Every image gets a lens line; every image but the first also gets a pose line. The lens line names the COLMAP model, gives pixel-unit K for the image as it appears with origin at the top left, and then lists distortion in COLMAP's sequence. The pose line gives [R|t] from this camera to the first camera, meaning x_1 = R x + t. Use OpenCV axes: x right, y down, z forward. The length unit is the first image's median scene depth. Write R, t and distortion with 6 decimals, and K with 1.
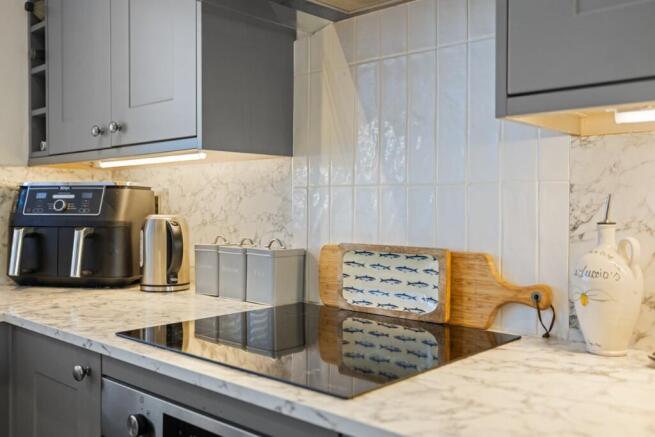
lens RADIAL K [[609.6, 0, 326.0], [0, 609.6, 214.0], [0, 0, 1]] dist [0.019943, 0.000000]
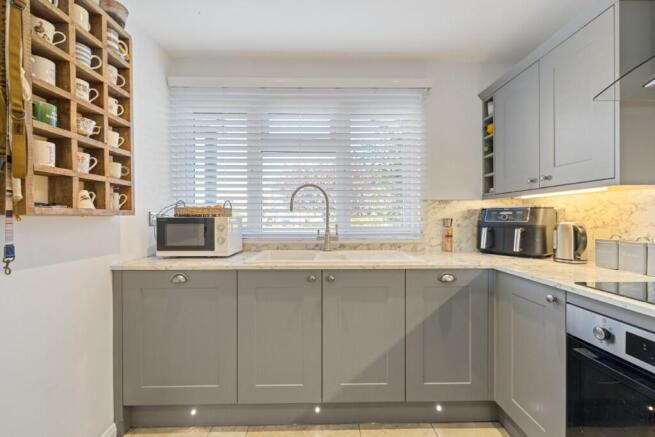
lens RADIAL K [[278.3, 0, 328.1], [0, 278.3, 218.5], [0, 0, 1]] dist [0.001471, 0.000570]
pose [[0.690083, -0.001530, -0.723728, -0.164851], [-0.004797, 0.999966, -0.006687, 0.000102], [0.723714, 0.008086, 0.690053, -0.128417]]
